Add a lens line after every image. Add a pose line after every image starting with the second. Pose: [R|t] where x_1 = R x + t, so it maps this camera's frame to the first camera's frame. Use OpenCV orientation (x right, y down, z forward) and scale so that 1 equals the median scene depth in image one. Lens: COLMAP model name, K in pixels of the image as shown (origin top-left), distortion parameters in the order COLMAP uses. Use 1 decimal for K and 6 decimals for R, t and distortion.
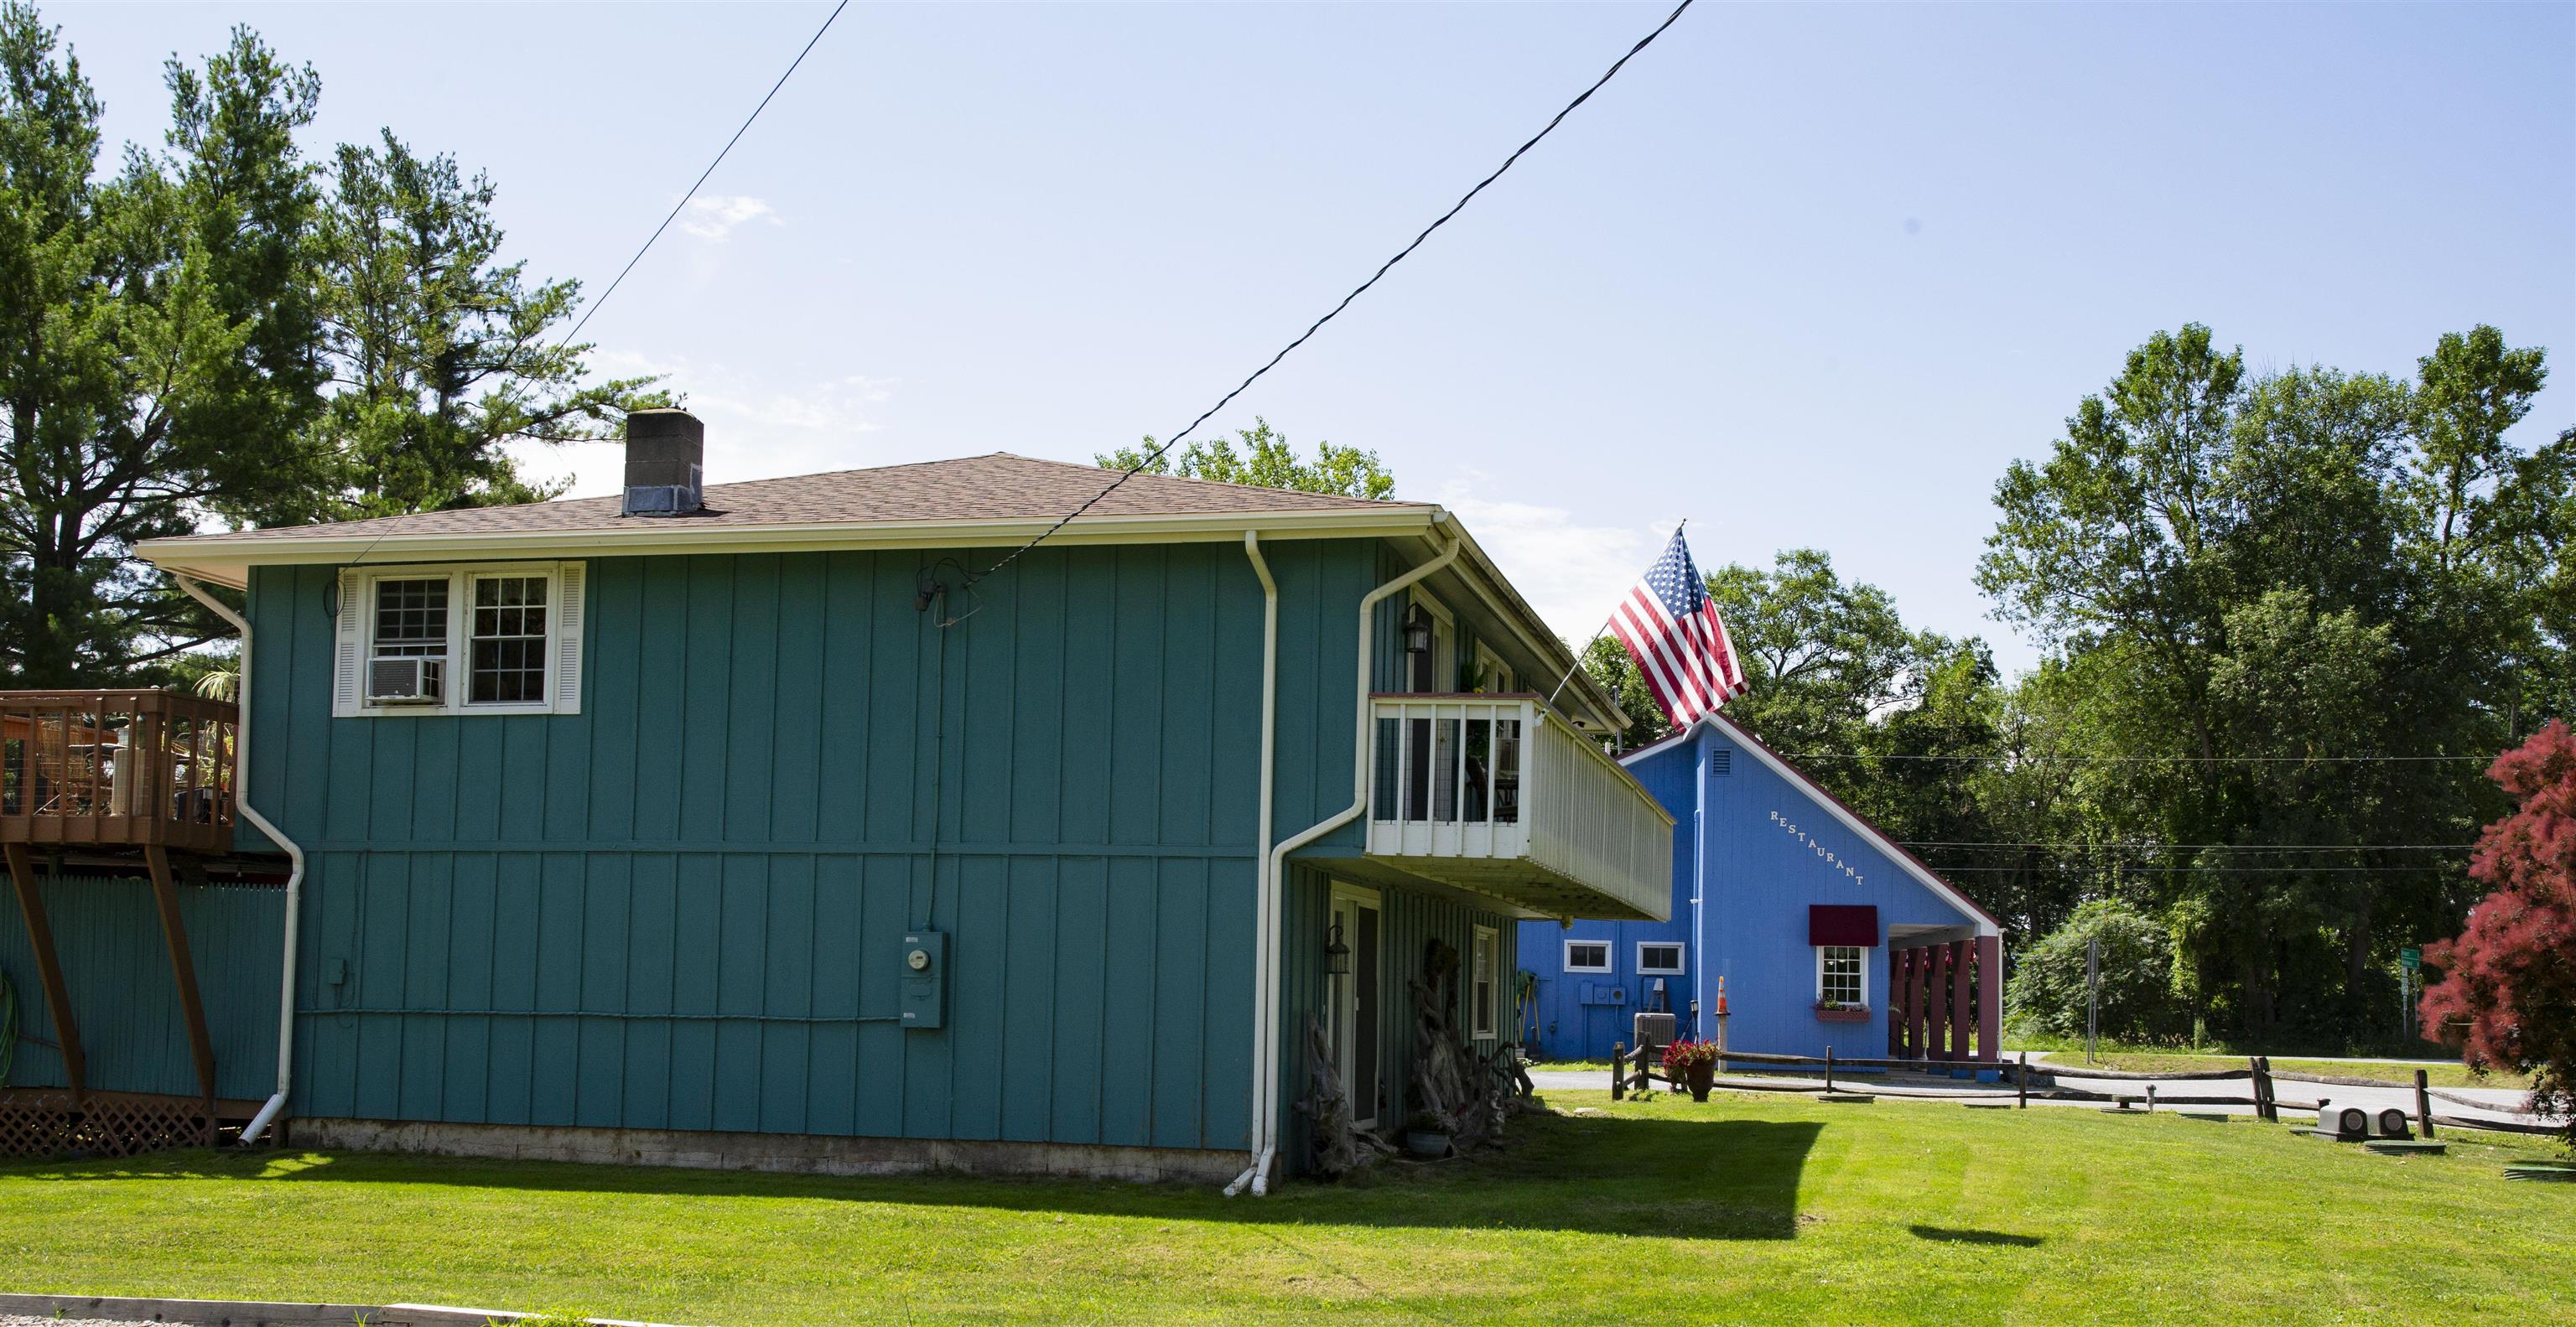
lens RADIAL K [[2704.4, 0, 1287.7], [0, 2704.4, 761.5], [0, 0, 1]] dist [0.054100, 0.026354]
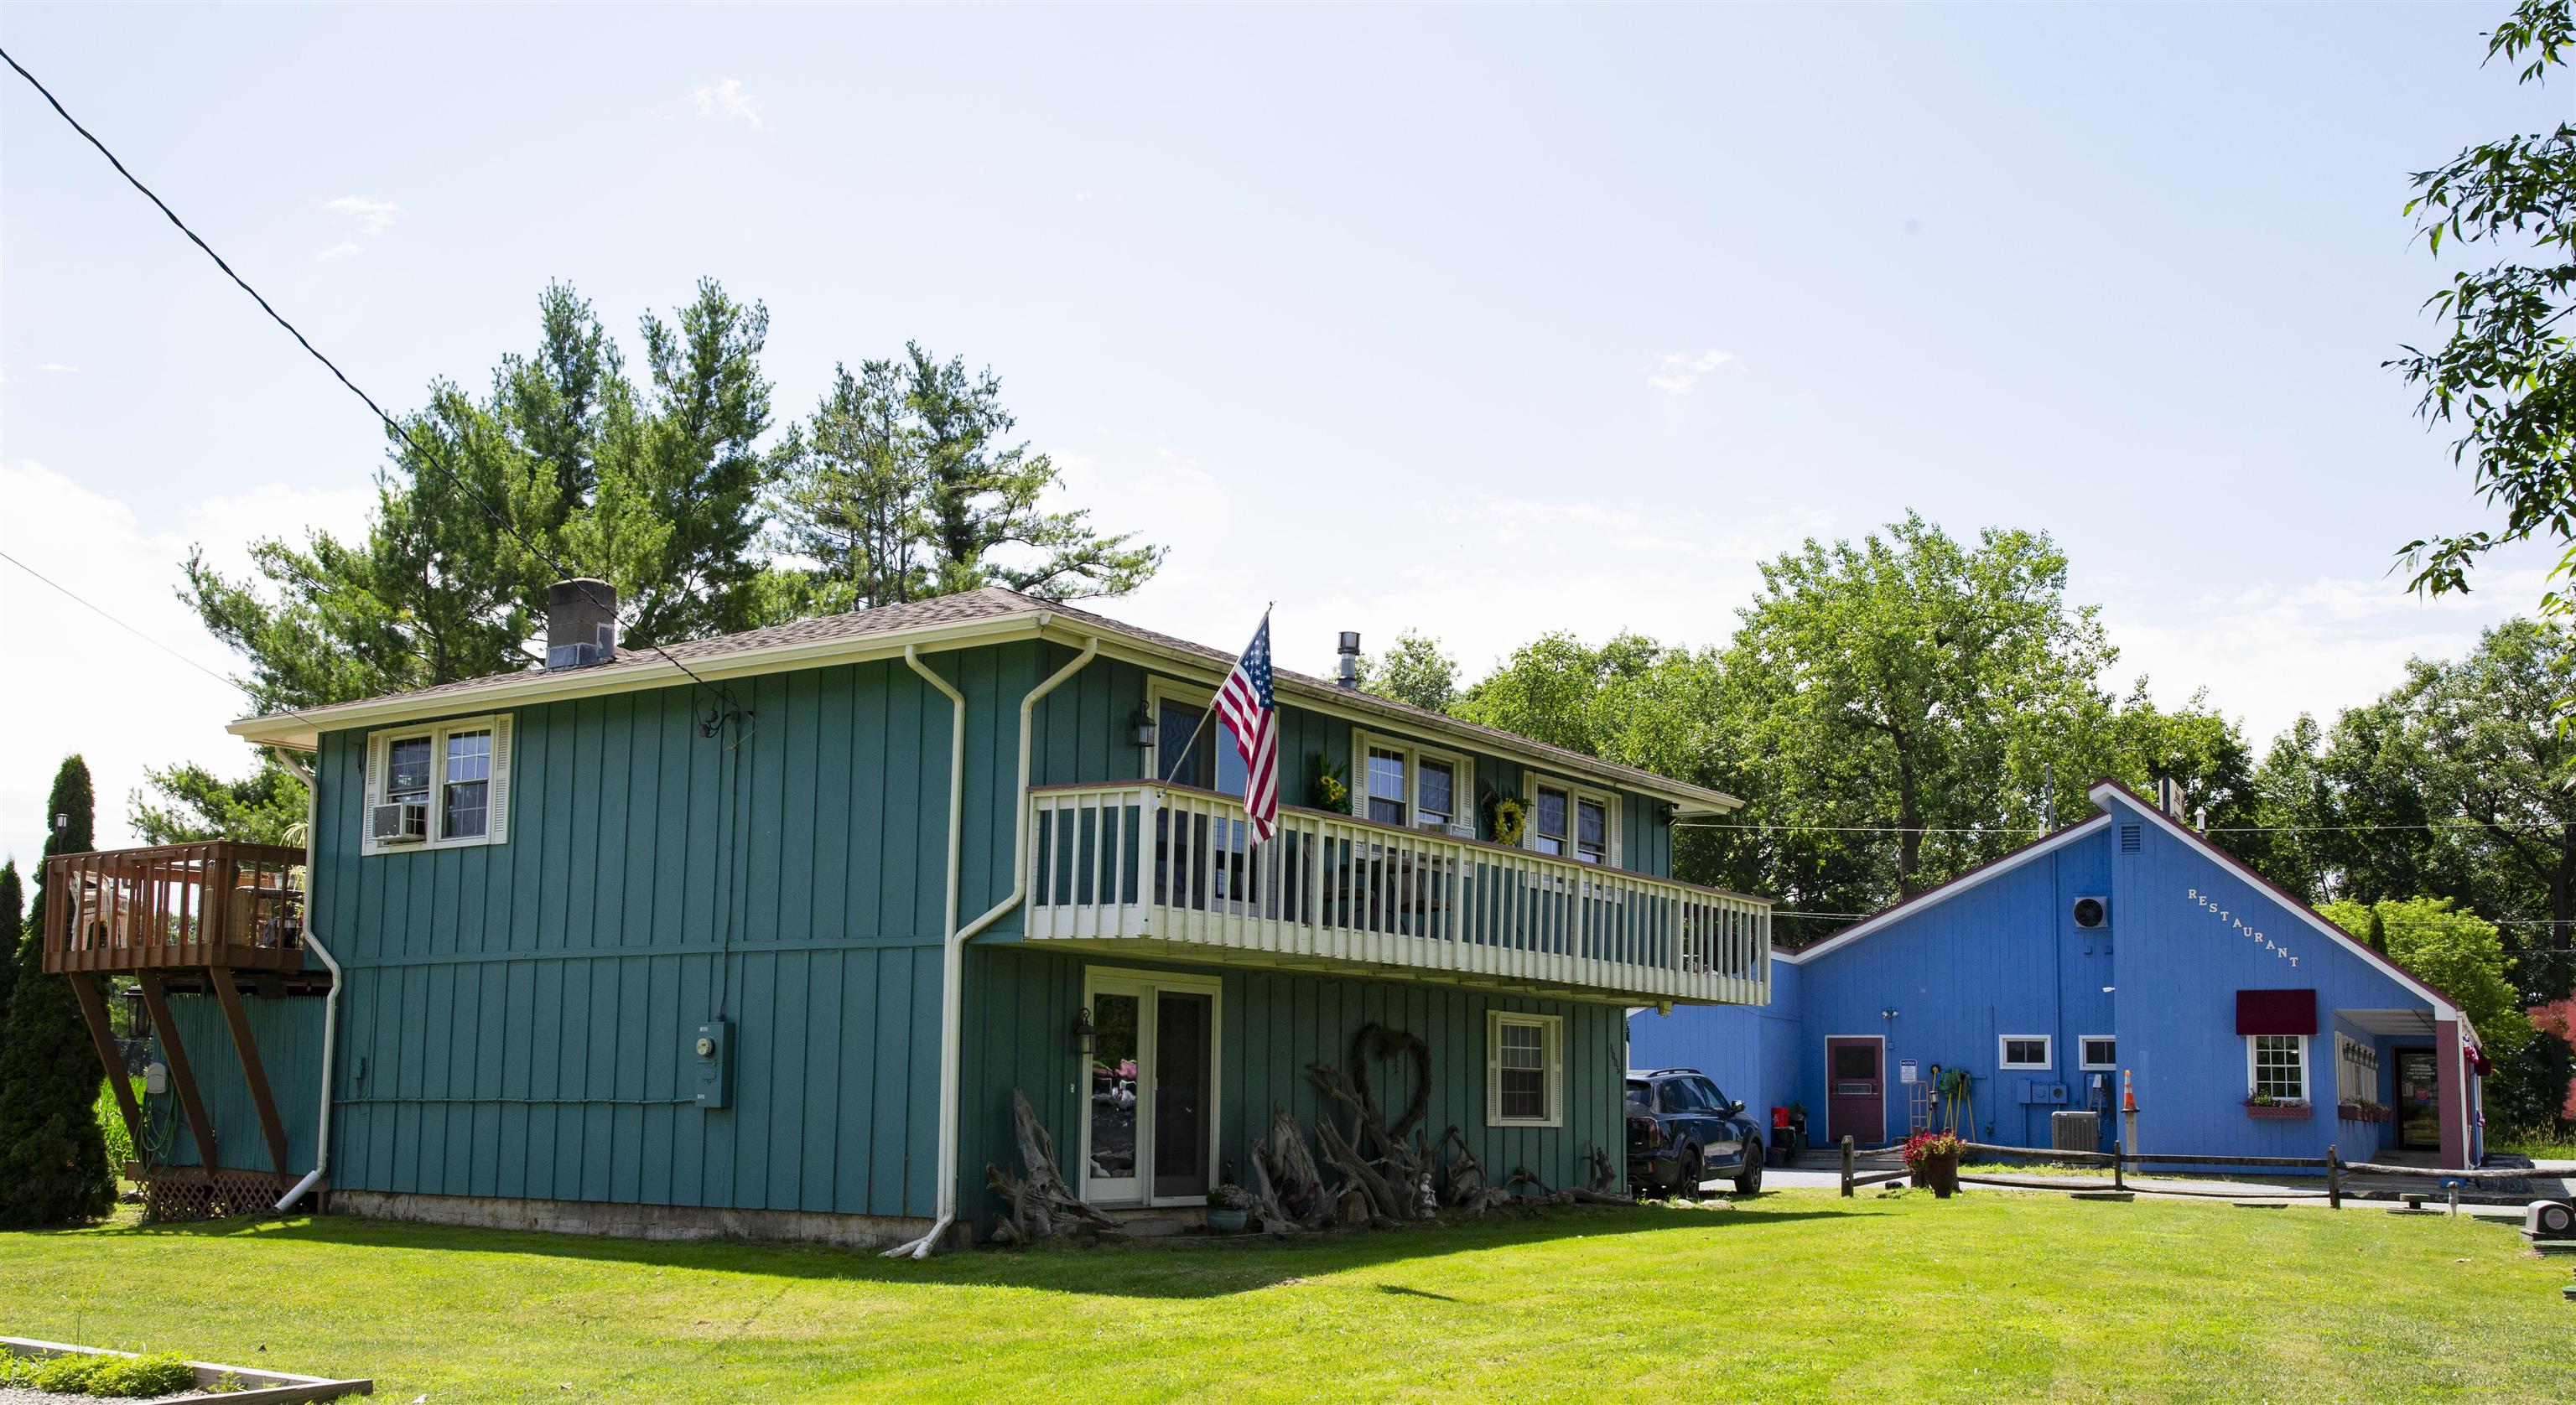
lens RADIAL K [[2726.8, 0, 1288.0], [0, 2726.8, 702.5], [0, 0, 1]] dist [-0.002372, 0.193616]
pose [[0.918286, -0.068483, -0.389950, 0.507746], [0.041675, 0.996175, -0.076808, 0.026353], [0.393718, 0.054281, 0.917627, 0.045072]]
